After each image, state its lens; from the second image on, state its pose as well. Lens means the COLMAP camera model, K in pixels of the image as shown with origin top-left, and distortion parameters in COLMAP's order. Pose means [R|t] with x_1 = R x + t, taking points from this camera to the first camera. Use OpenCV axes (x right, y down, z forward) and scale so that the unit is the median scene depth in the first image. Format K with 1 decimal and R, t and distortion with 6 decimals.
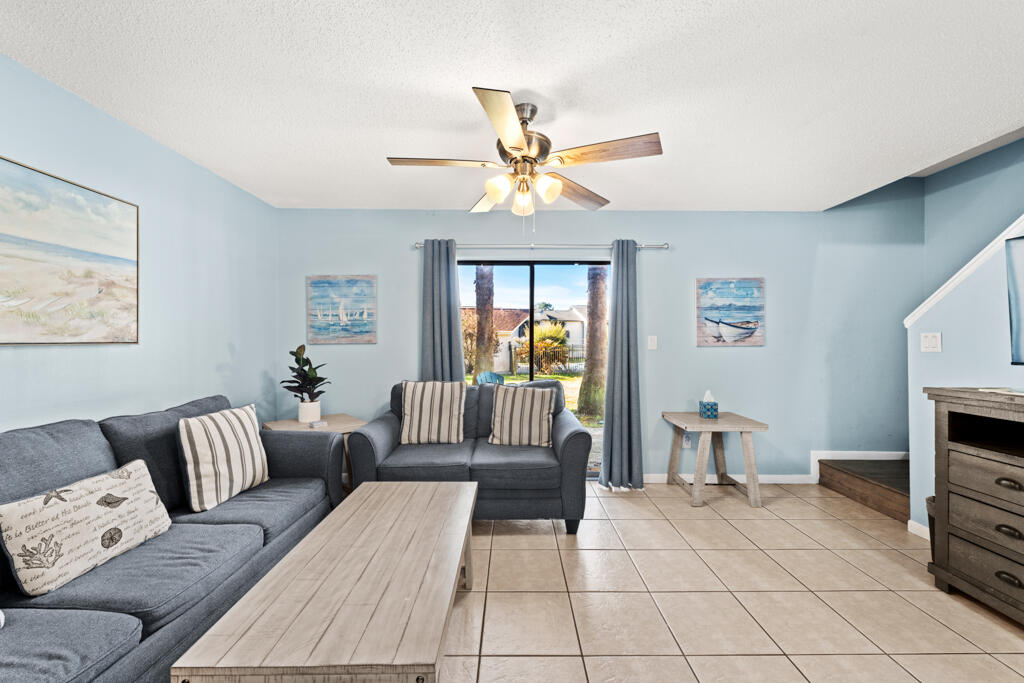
lens RADIAL K [[400.7, 0, 515.9], [0, 400.7, 343.3], [0, 0, 1]] dist [-0.000960, 0.000192]
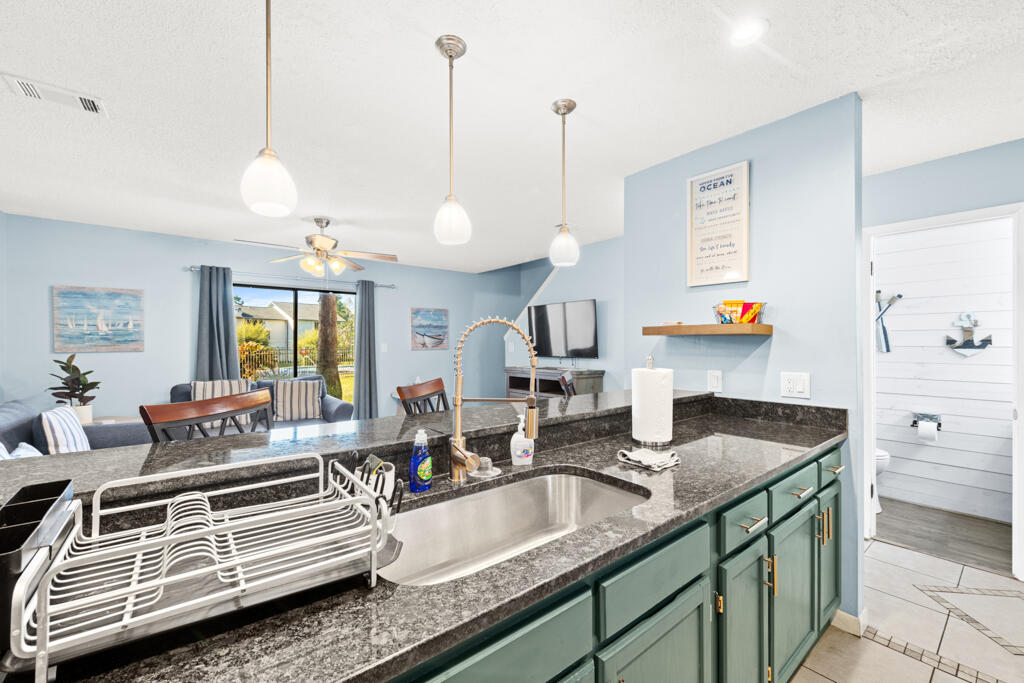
lens RADIAL K [[416.8, 0, 516.7], [0, 416.8, 343.5], [0, 0, 1]] dist [0.000950, 0.000111]
pose [[0.777527, -0.003091, 0.628842, -0.278818], [0.004525, 0.999990, -0.000679, -0.015822], [-0.628833, 0.003374, 0.777533, -0.582599]]
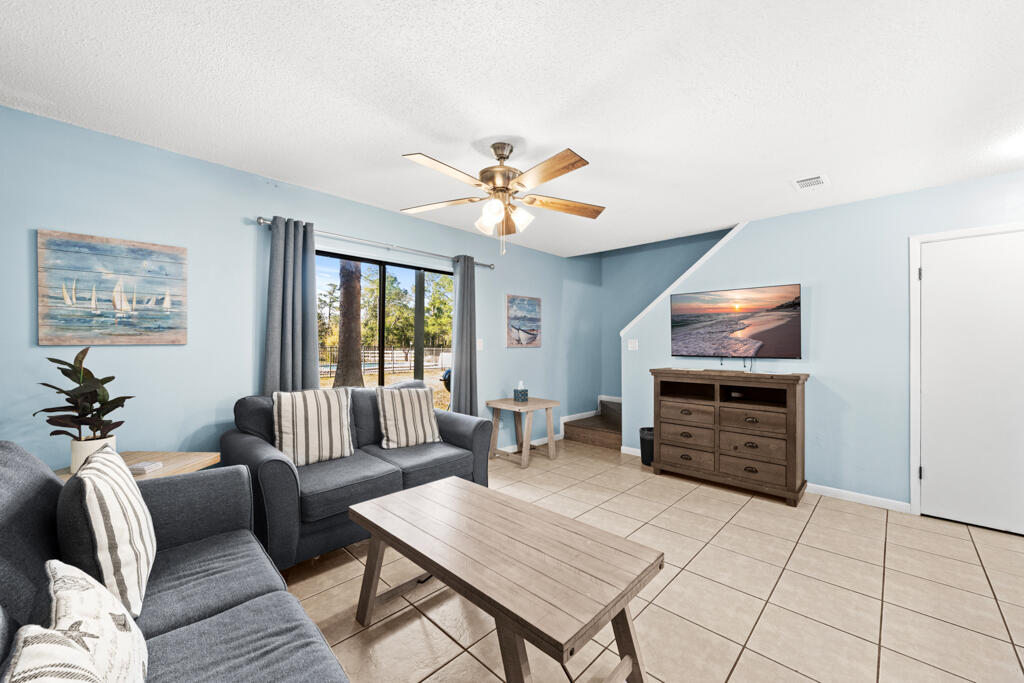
lens RADIAL K [[400.7, 0, 515.9], [0, 400.7, 343.3], [0, 0, 1]] dist [-0.000960, 0.000192]
pose [[0.694775, 0.004686, 0.719212, -0.466661], [-0.003325, 0.999989, -0.003304, -0.001774], [-0.719219, -0.000095, 0.694783, 0.089828]]
